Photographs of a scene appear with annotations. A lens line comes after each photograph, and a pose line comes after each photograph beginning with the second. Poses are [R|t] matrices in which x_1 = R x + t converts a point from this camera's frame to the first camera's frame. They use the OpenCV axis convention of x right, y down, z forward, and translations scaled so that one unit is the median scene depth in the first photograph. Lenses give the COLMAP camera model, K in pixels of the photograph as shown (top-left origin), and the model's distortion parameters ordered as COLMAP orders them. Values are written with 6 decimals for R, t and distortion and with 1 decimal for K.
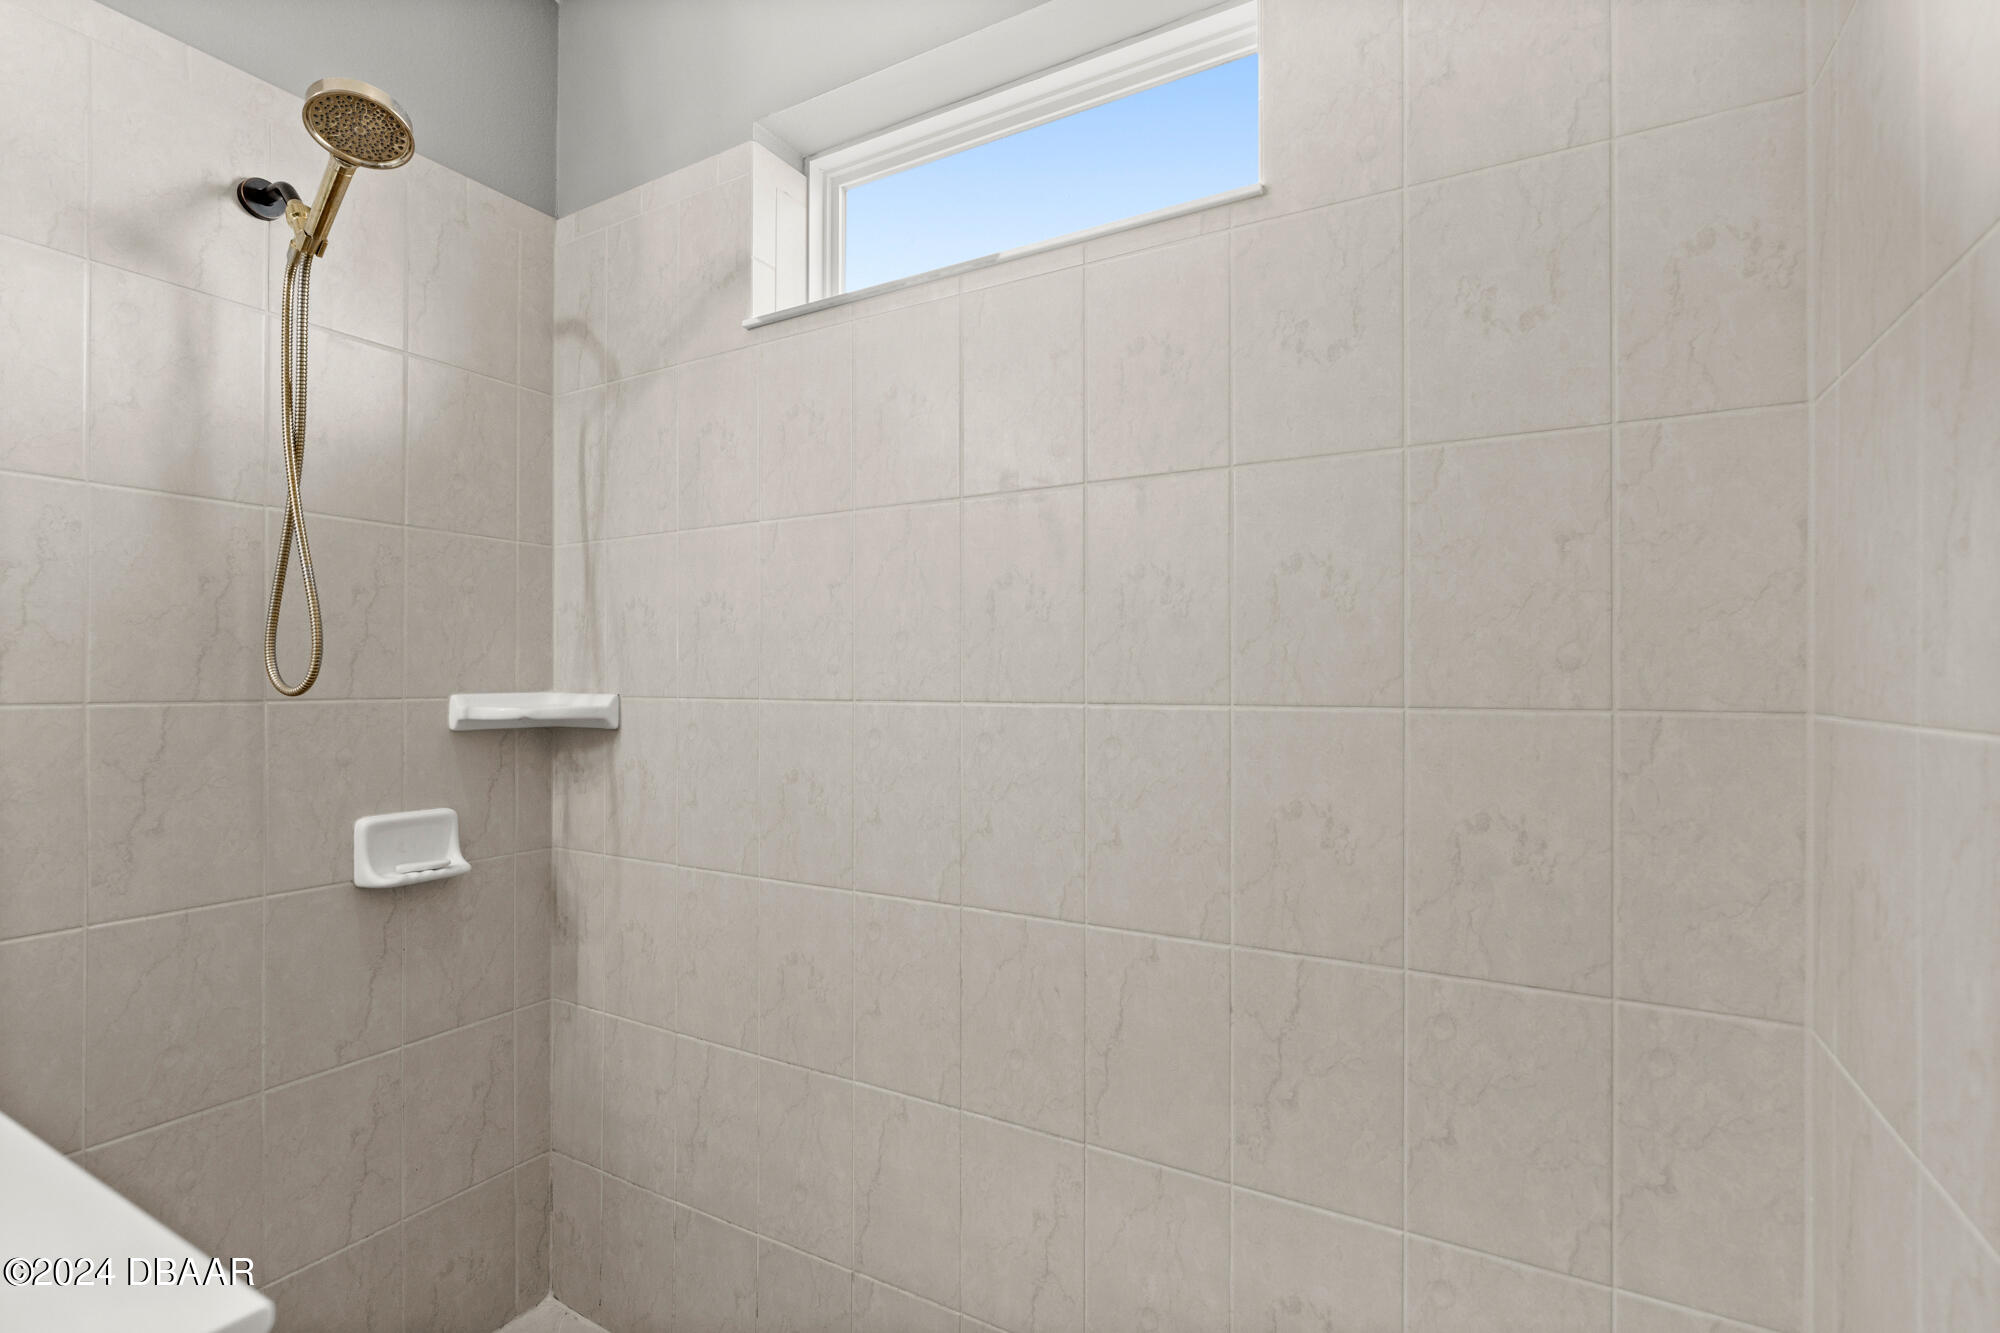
lens RADIAL K [[912.5, 0, 1002.3], [0, 912.5, 670.8], [0, 0, 1]] dist [-0.002951, -0.000356]
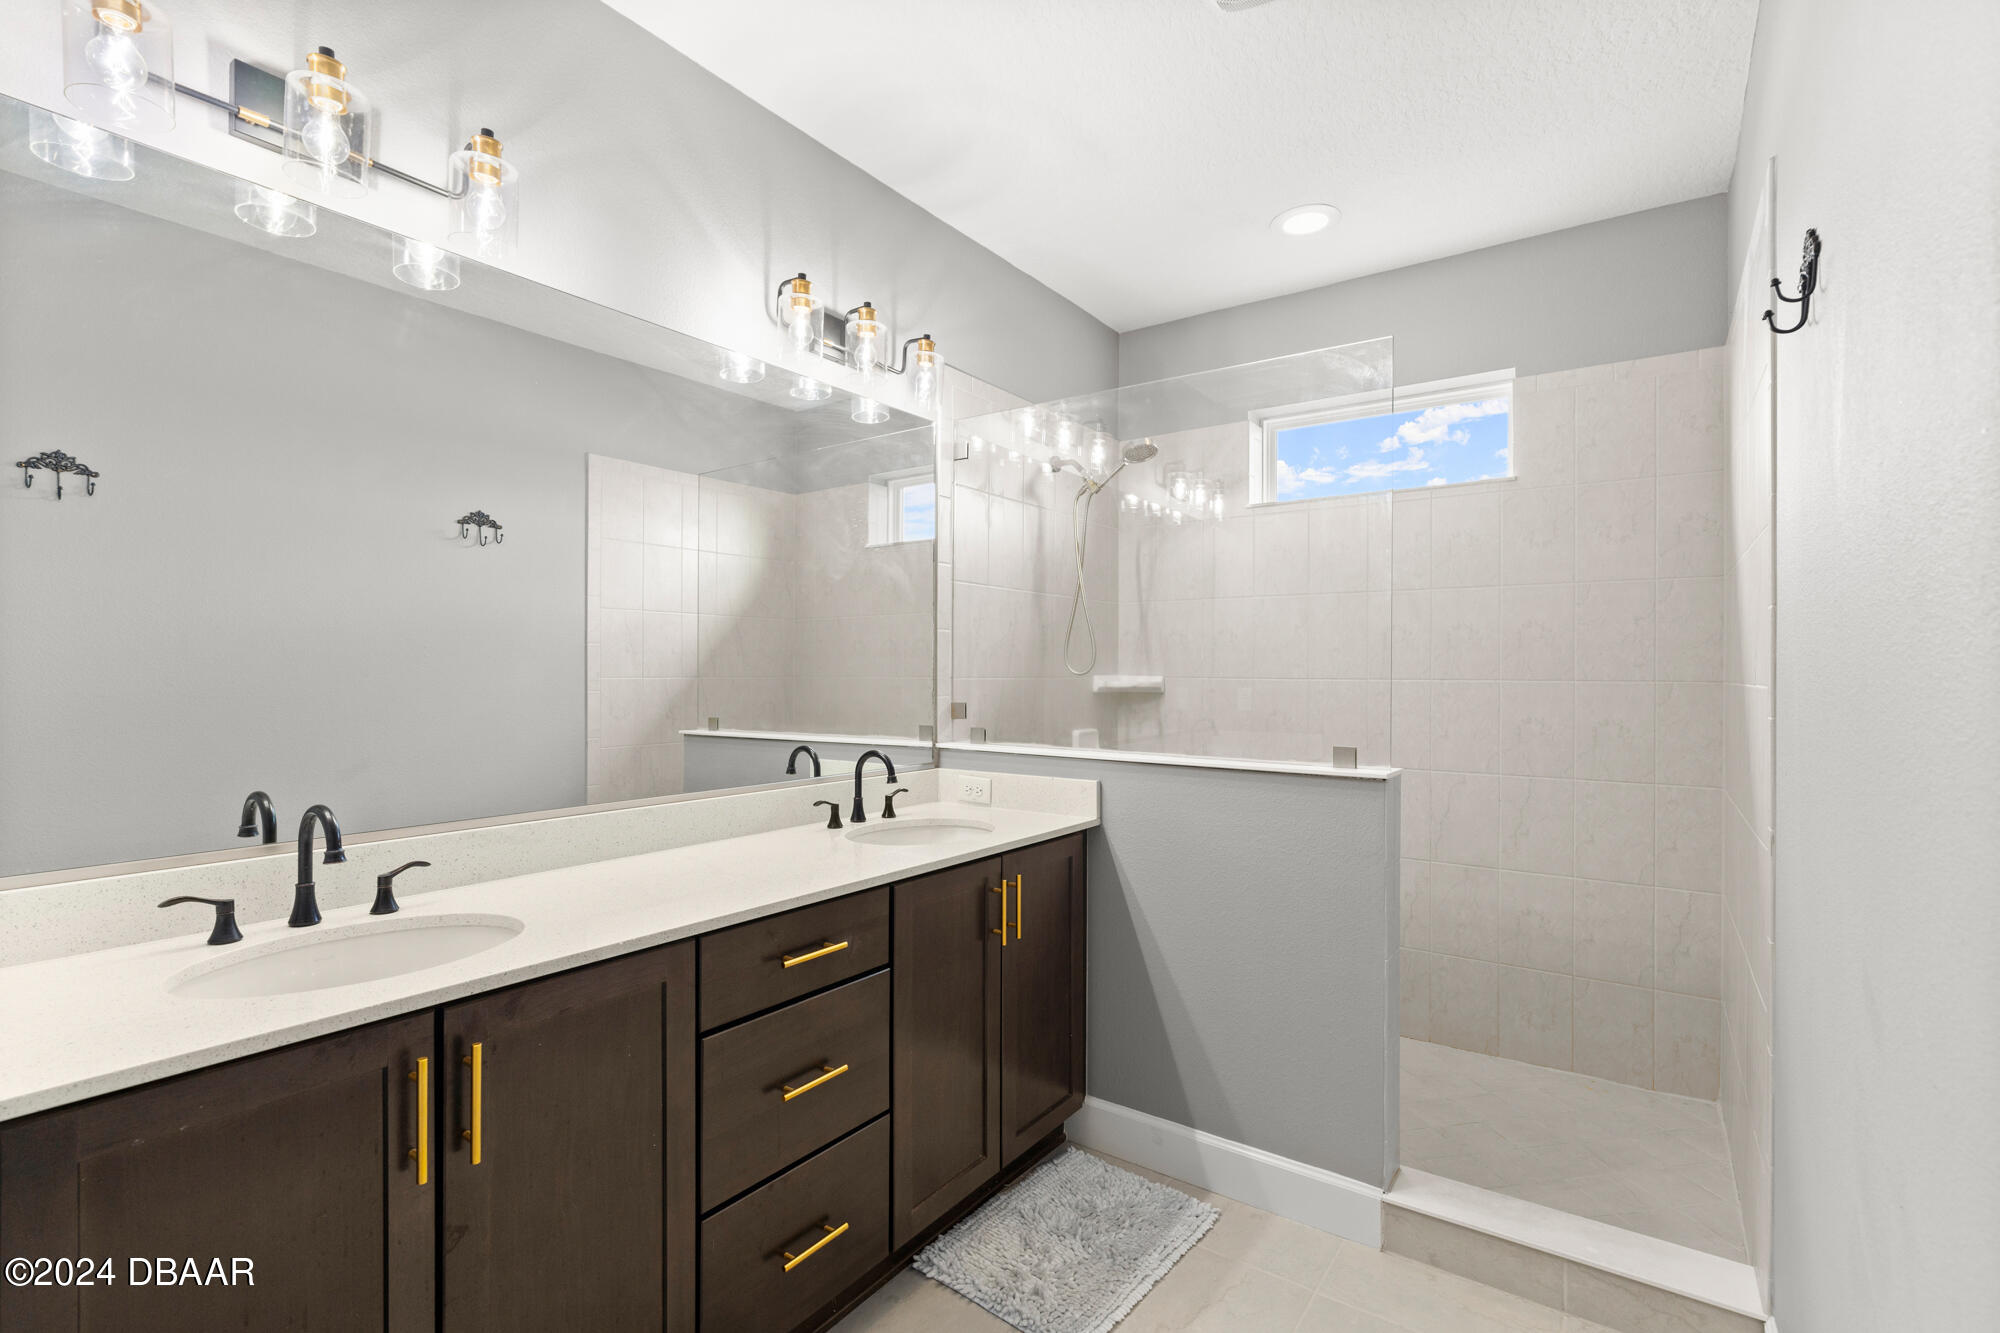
lens RADIAL K [[912.5, 0, 1000.6], [0, 912.5, 664.0], [0, 0, 1]] dist [-0.002951, -0.000356]
pose [[0.996327, 0.008485, -0.085210, -0.618156], [-0.009203, 0.999925, -0.008041, 0.018169], [0.085136, 0.008796, 0.996331, -1.105864]]
